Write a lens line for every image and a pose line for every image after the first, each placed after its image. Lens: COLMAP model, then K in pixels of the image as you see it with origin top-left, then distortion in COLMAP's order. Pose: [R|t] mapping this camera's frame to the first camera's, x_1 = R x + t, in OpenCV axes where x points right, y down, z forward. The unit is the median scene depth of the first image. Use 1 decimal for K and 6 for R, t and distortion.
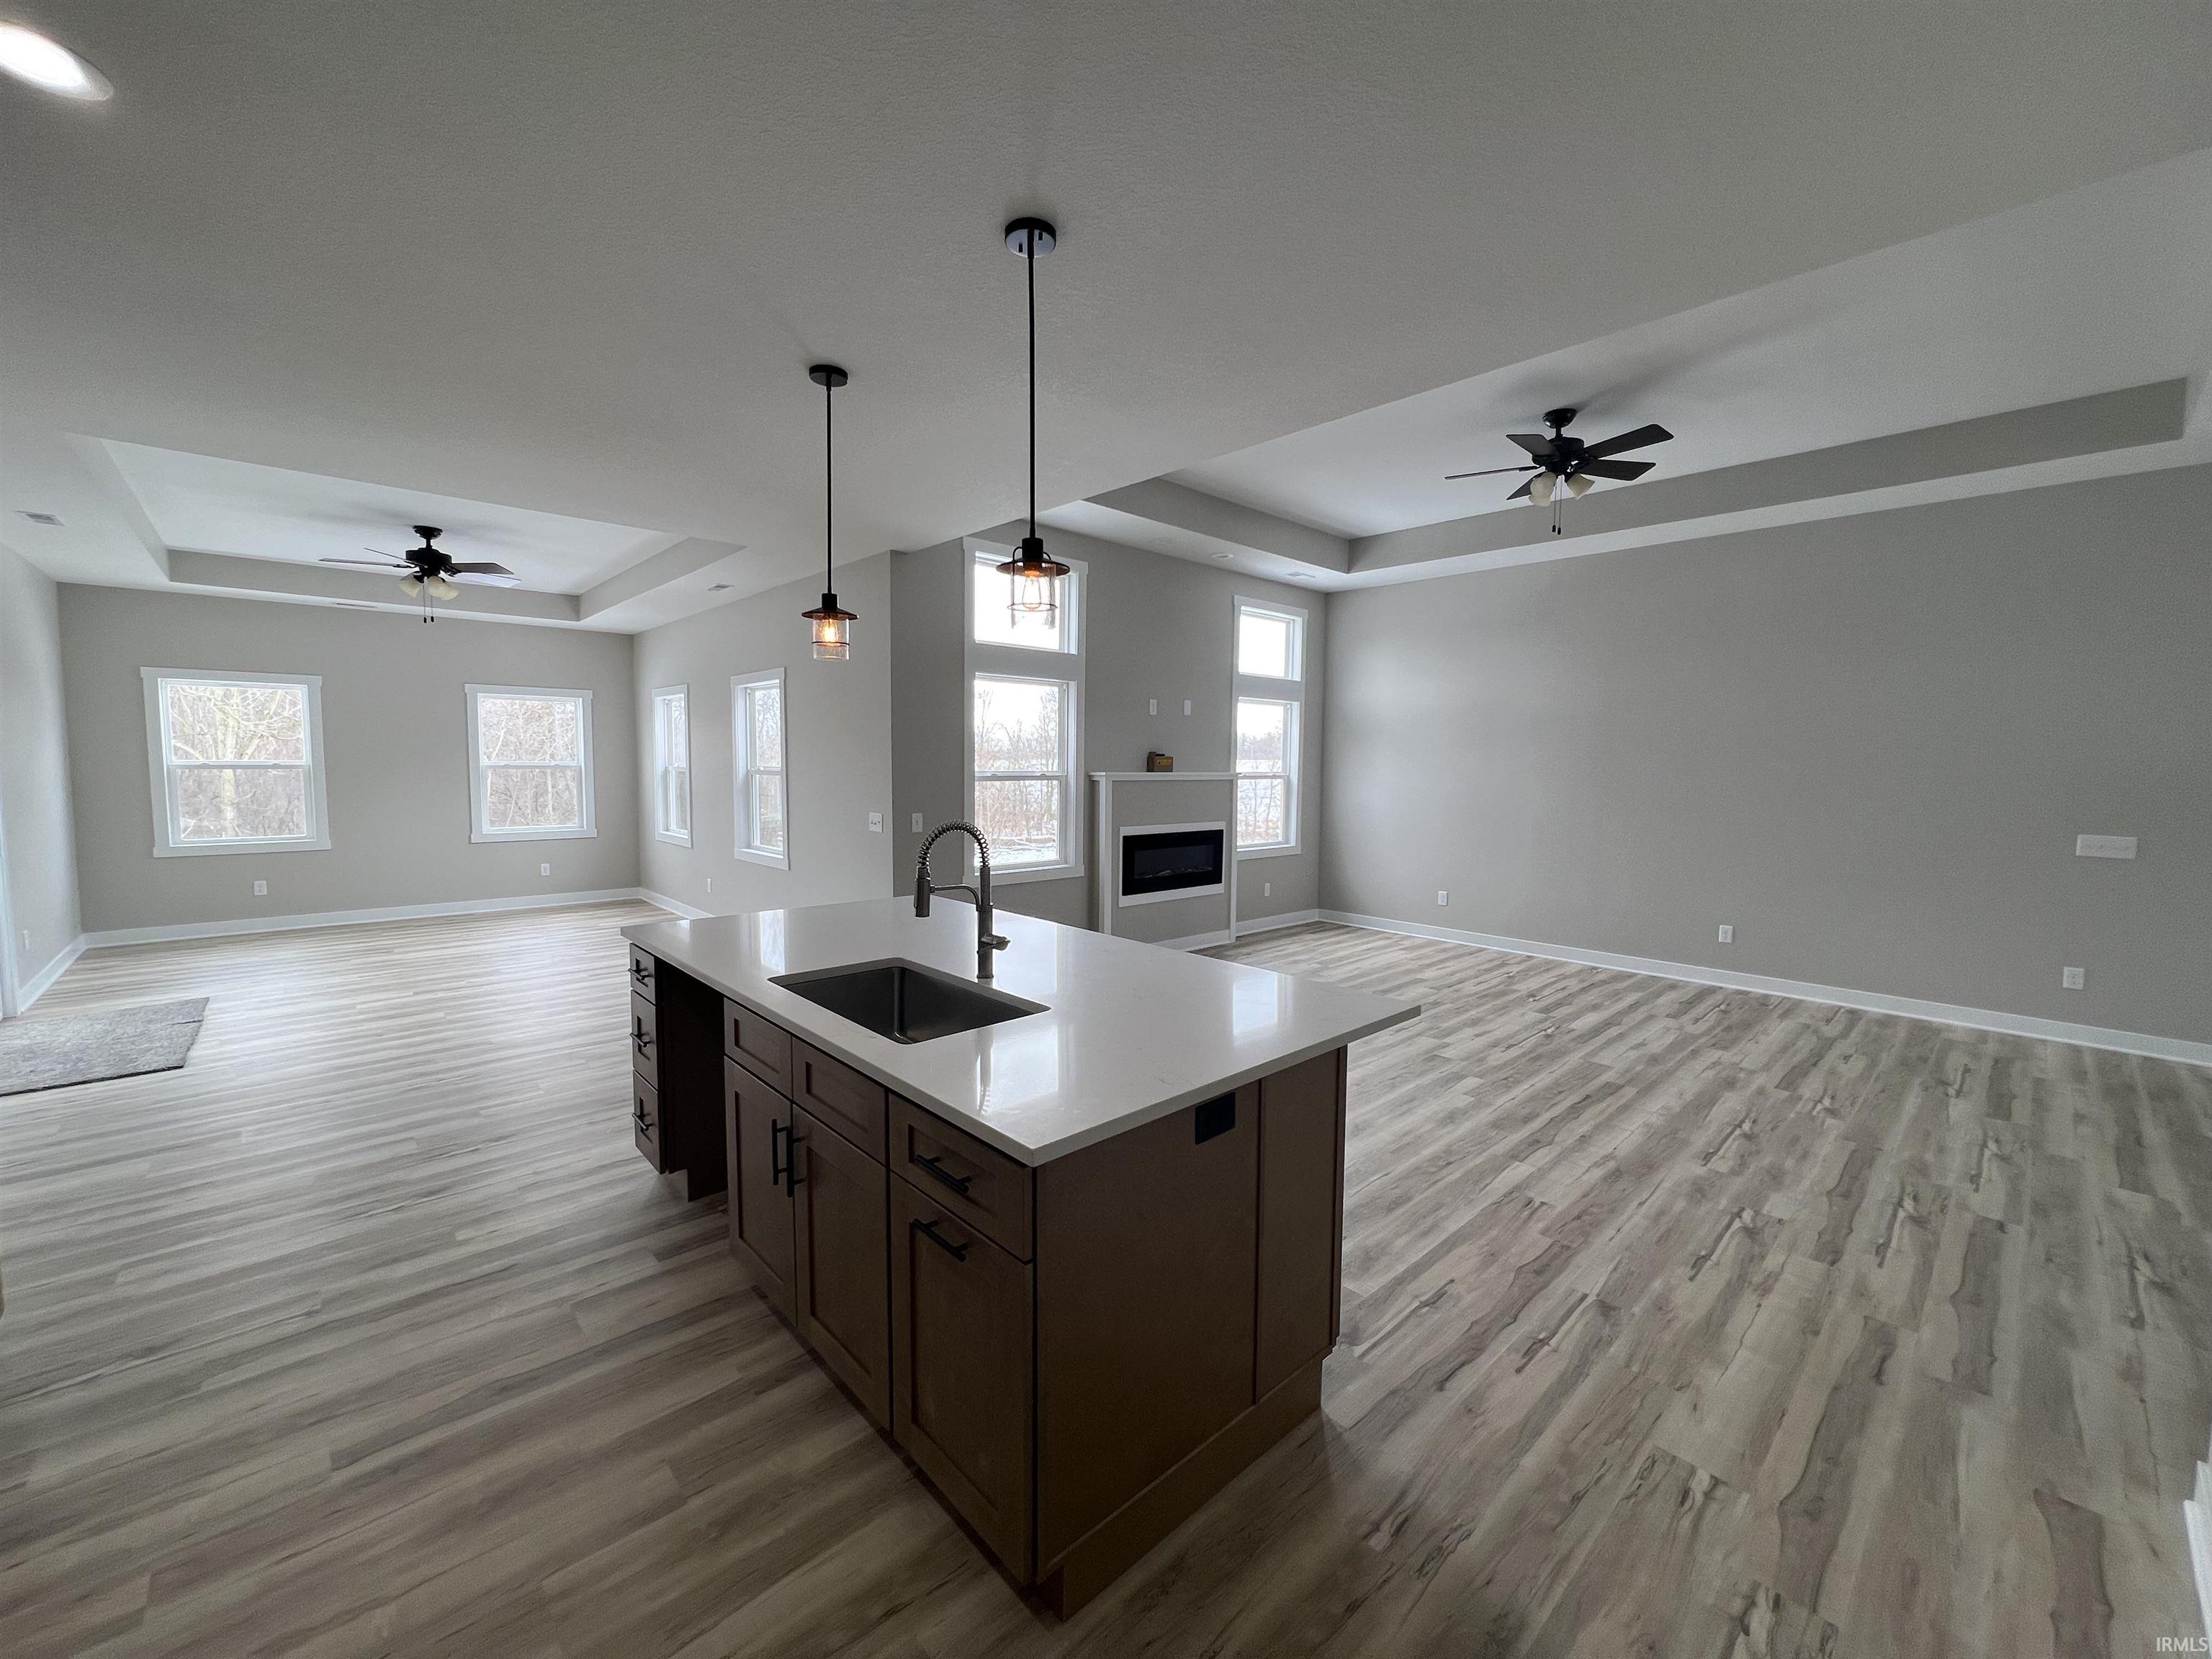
lens RADIAL K [[886.0, 0, 1104.6], [0, 886.0, 826.0], [0, 0, 1]] dist [-0.001778, -0.000182]
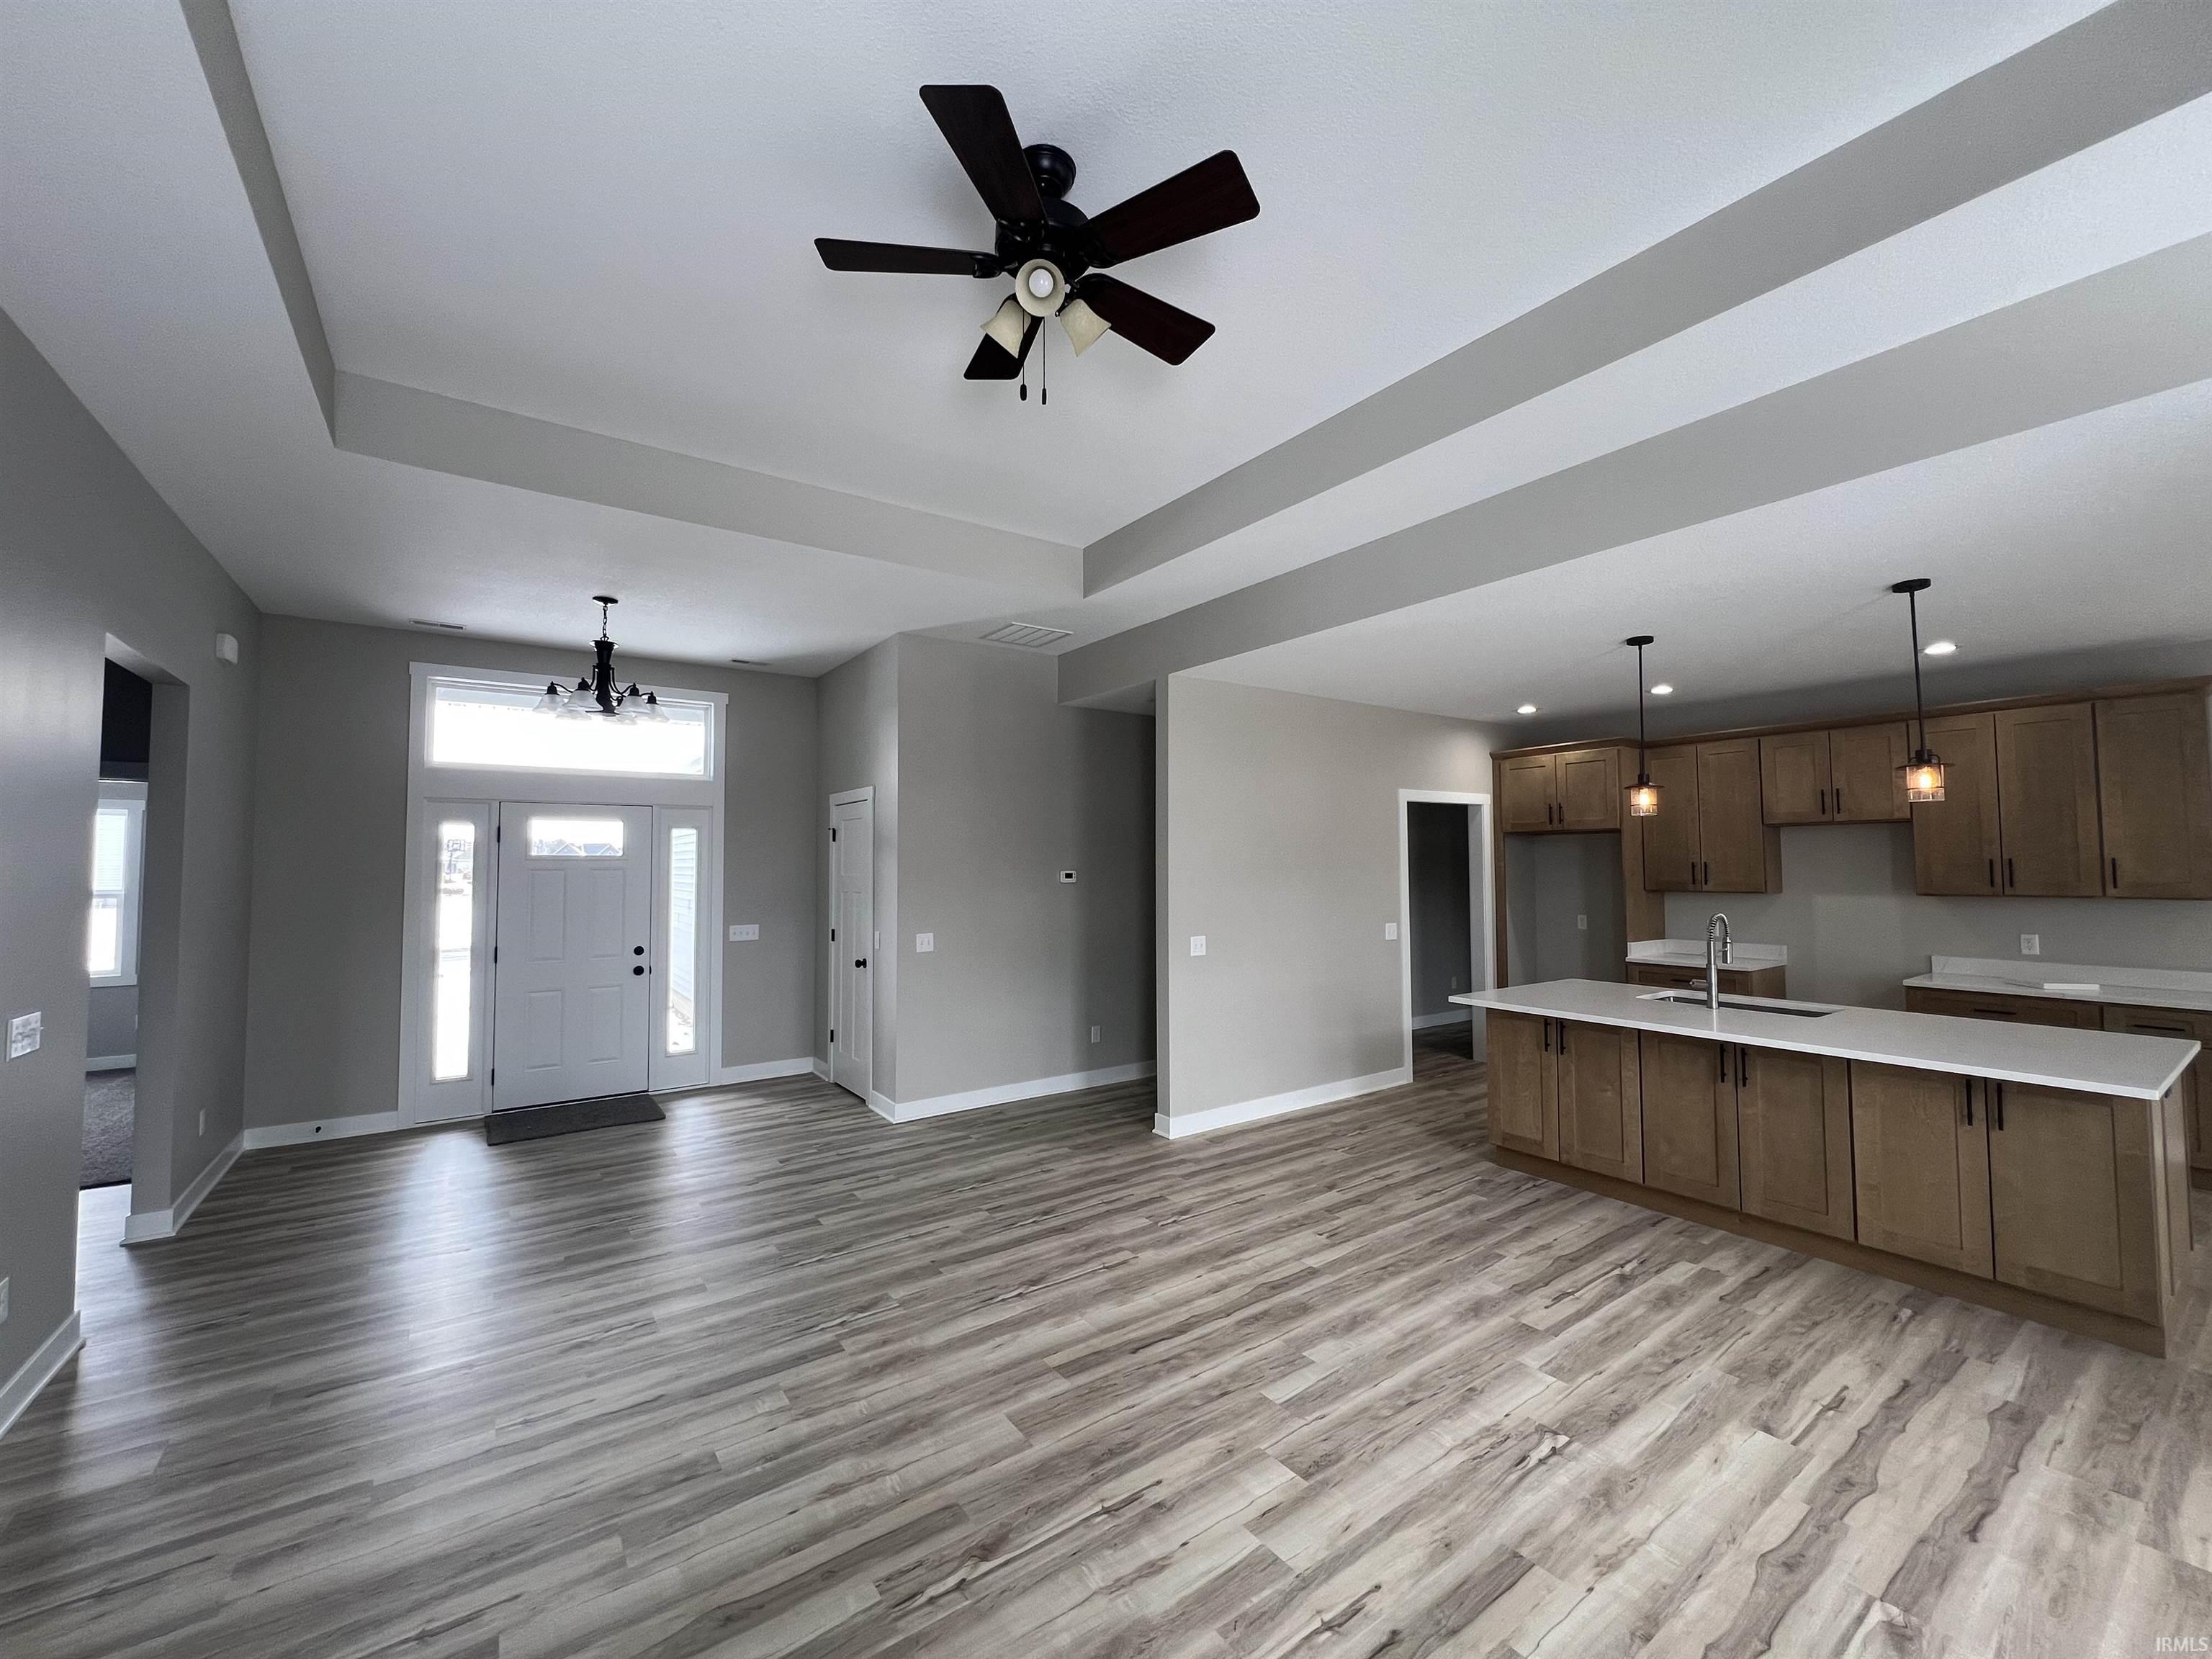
lens RADIAL K [[886.0, 0, 1101.9], [0, 886.0, 827.5], [0, 0, 1]] dist [-0.001778, -0.000182]
pose [[-0.991116, -0.003359, 0.132958, 0.562926], [0.001132, 0.999432, 0.033689, -0.166533], [-0.132996, 0.033540, -0.990549, 1.994065]]
